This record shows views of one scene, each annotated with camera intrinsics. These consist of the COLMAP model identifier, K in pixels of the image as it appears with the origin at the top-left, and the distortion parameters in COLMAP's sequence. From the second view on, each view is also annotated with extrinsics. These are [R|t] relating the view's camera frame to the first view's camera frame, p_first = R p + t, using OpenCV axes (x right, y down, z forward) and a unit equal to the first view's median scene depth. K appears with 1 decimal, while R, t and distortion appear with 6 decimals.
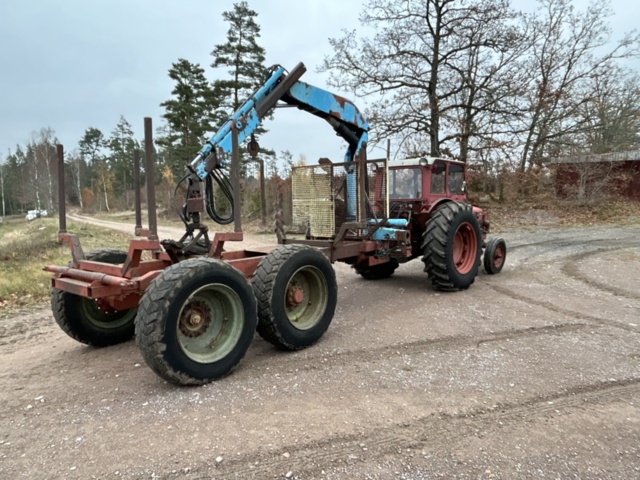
lens RADIAL K [[444.0, 0, 320.0], [0, 444.0, 240.0], [0, 0, 1]] dist [-0.004807, -0.005008]
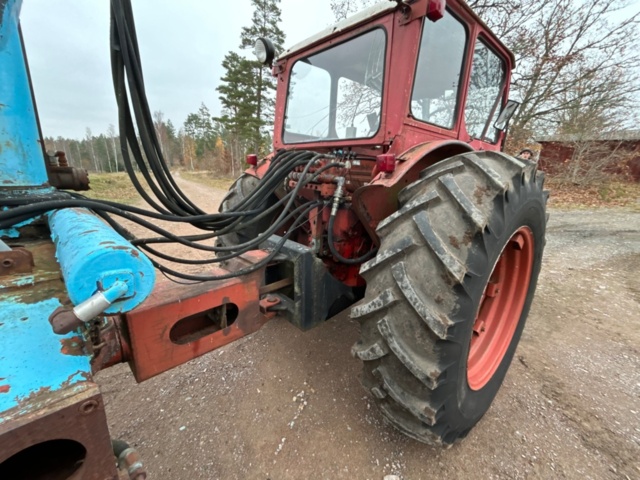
lens RADIAL K [[278.1, 0, 320.0], [0, 278.1, 240.0], [0, 0, 1]] dist [-0.000929, -0.000500]
pose [[0.995481, 0.066329, -0.067951, 0.053842], [-0.054930, 0.985959, 0.157695, -0.013526], [0.077457, -0.153250, 0.985147, 0.207560]]
